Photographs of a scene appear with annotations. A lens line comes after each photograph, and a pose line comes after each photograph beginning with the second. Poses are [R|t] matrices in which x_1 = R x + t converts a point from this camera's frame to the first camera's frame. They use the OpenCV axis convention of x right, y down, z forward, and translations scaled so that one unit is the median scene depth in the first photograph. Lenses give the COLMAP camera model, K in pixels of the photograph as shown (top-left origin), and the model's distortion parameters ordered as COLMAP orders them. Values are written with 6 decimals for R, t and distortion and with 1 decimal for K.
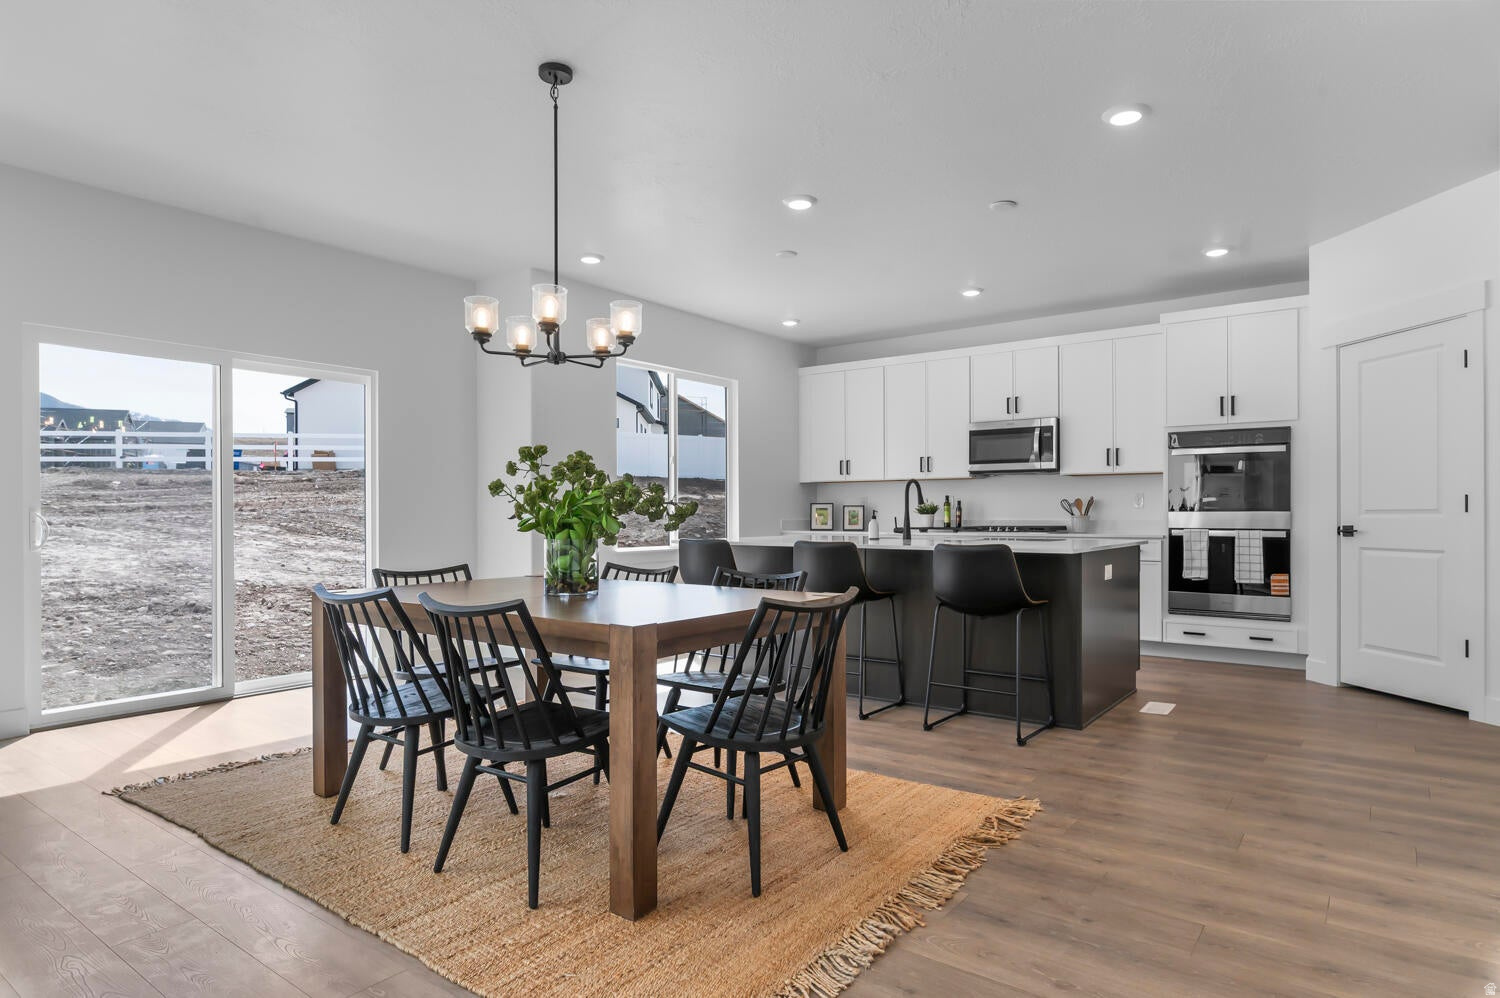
lens RADIAL K [[874.6, 0, 752.5], [0, 874.6, 517.2], [0, 0, 1]] dist [0.002912, -0.000840]
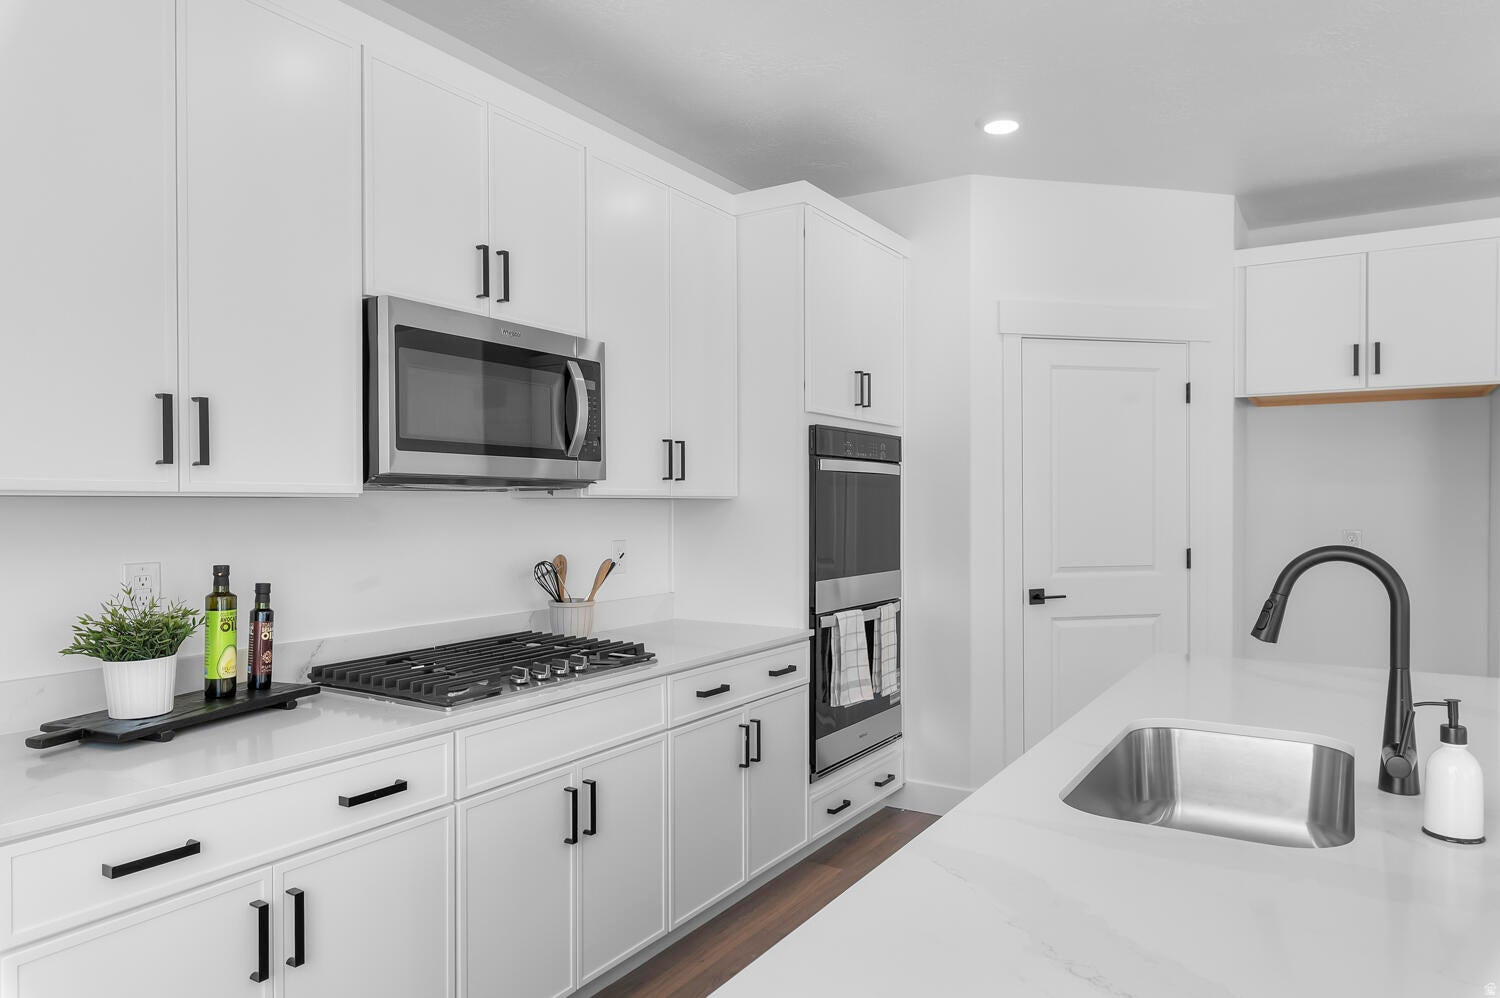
lens RADIAL K [[950.0, 0, 750.0], [0, 950.0, 499.0], [0, 0, 1]] dist [-0.002724, -0.000444]
pose [[-0.092135, 0.003682, 0.995740, -0.057220], [0.001846, 0.999992, -0.003527, -0.046541], [-0.995745, 0.001513, -0.092141, 0.981454]]
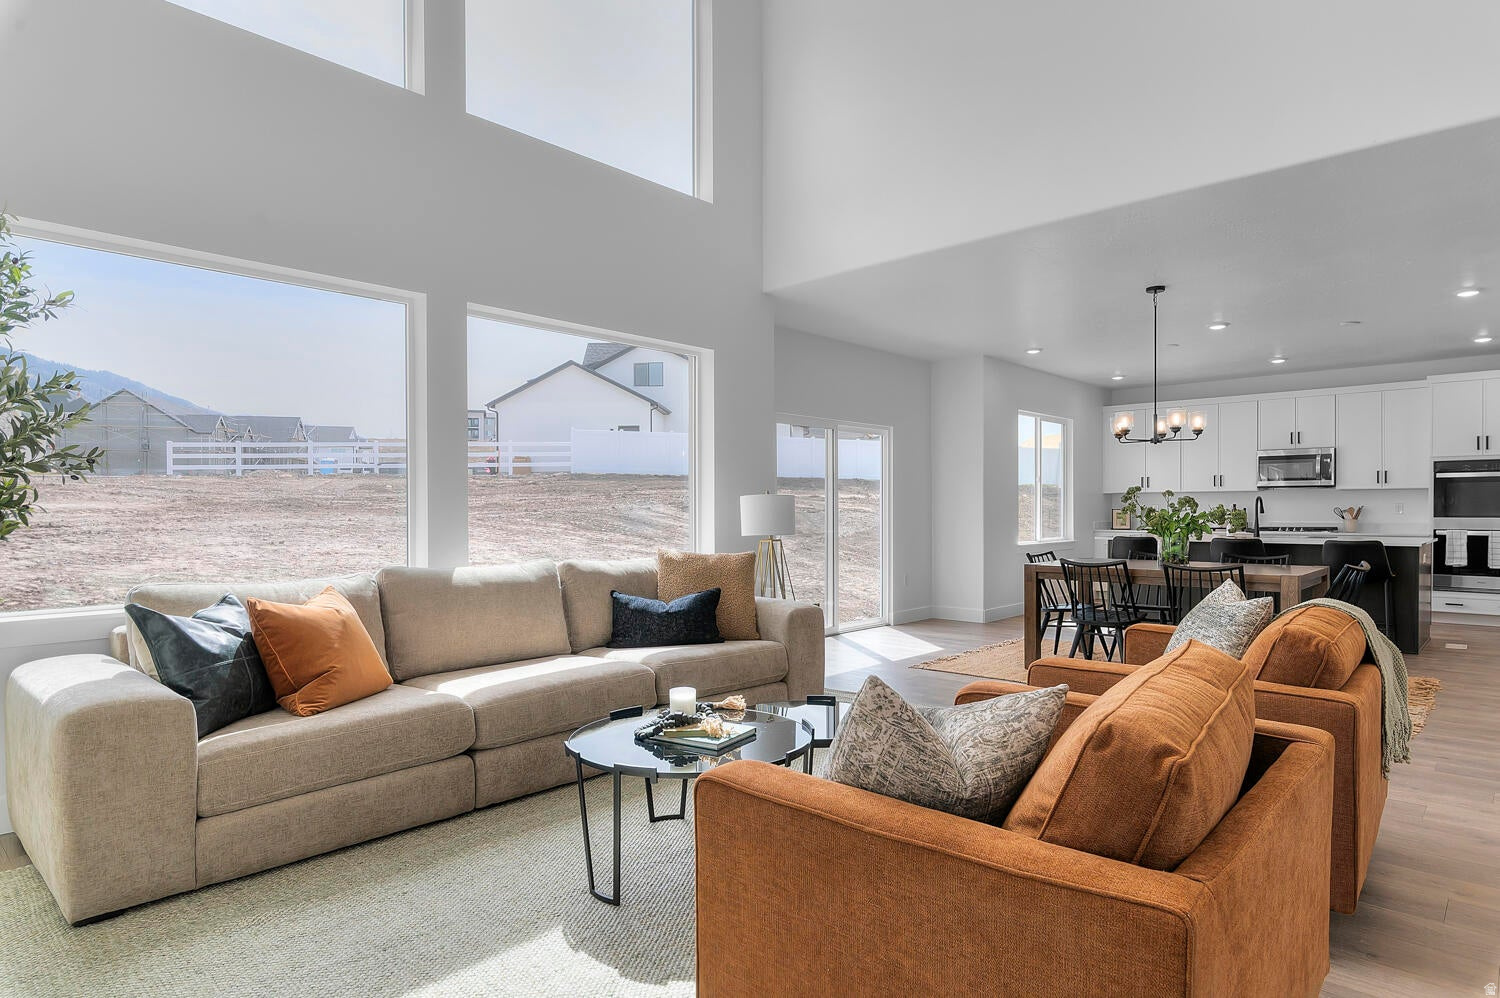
lens RADIAL K [[874.6, 0, 752.5], [0, 874.6, 517.2], [0, 0, 1]] dist [0.002912, -0.000840]
pose [[0.995017, -0.000080, -0.099702, -0.420264], [0.000502, 0.999991, 0.004207, -0.011932], [0.099701, -0.004236, 0.995008, -0.448833]]
